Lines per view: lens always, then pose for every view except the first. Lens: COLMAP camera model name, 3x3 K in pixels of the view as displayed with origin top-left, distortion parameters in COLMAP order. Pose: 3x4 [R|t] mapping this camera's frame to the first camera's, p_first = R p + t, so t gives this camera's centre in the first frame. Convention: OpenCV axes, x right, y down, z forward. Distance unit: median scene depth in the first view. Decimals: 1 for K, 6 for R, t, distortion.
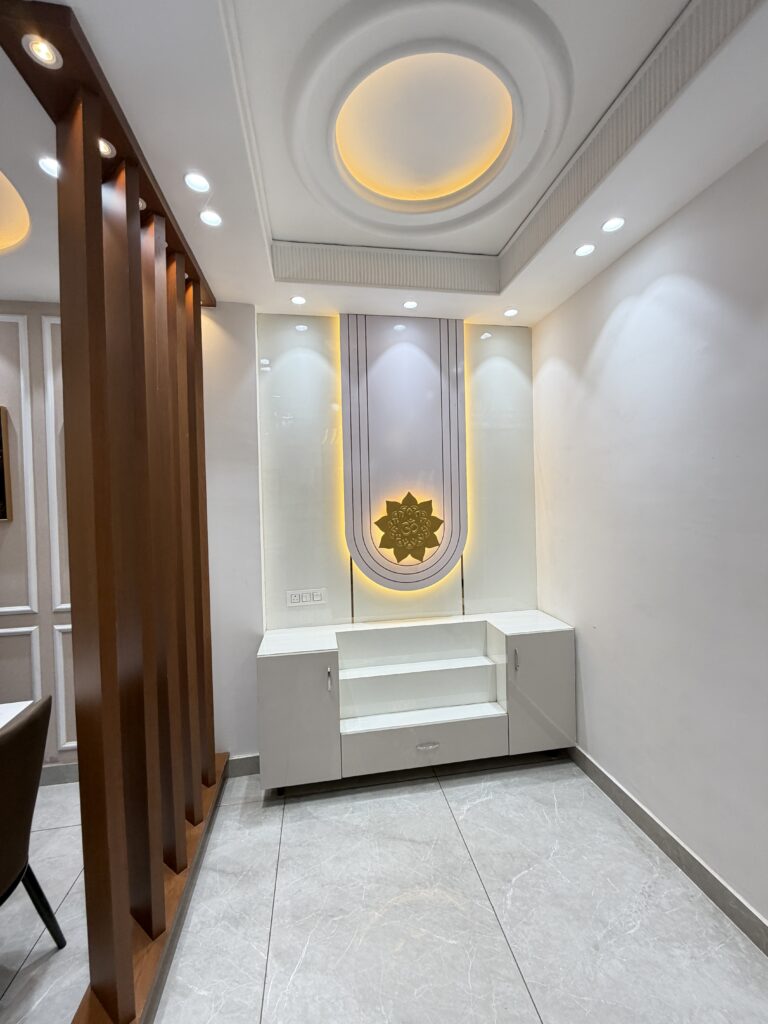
lens RADIAL K [[406.4, 0, 384.0], [0, 406.4, 510.7], [0, 0, 1]] dist [0.002485, 0.000418]
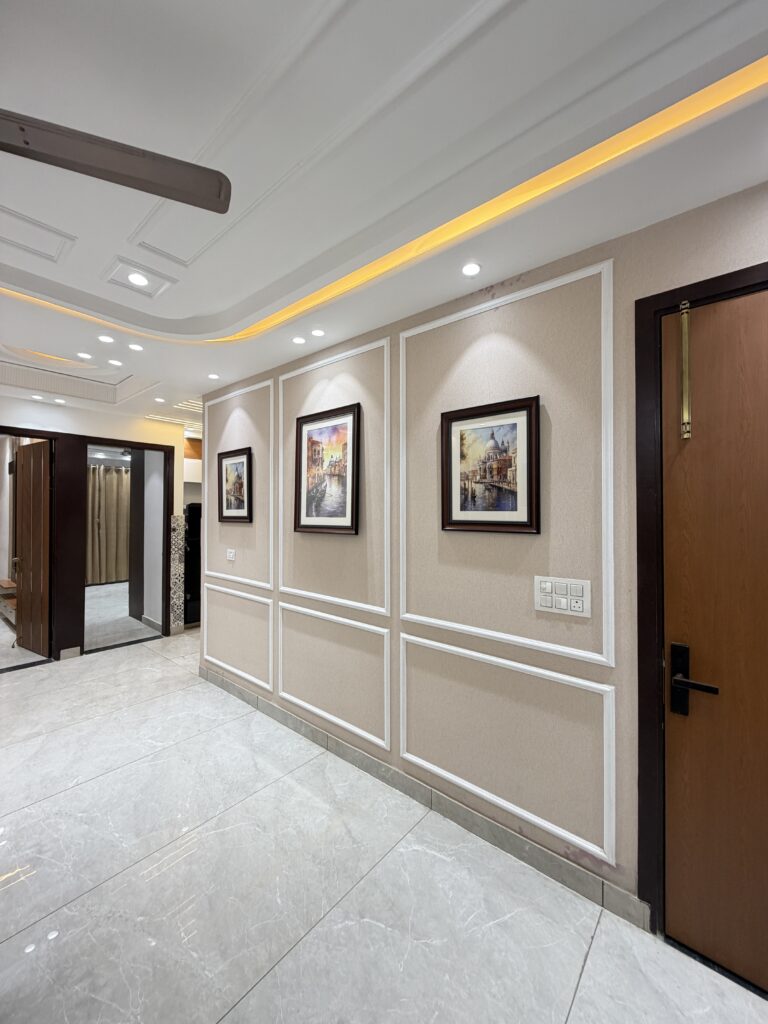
lens RADIAL K [[406.4, 0, 379.8], [0, 406.4, 510.5], [0, 0, 1]] dist [0.002485, 0.000418]
pose [[0.641165, 0.018132, -0.767189, 1.113335], [-0.041054, 0.999100, -0.010697, -0.036675], [0.766304, 0.038355, 0.641332, 0.404823]]
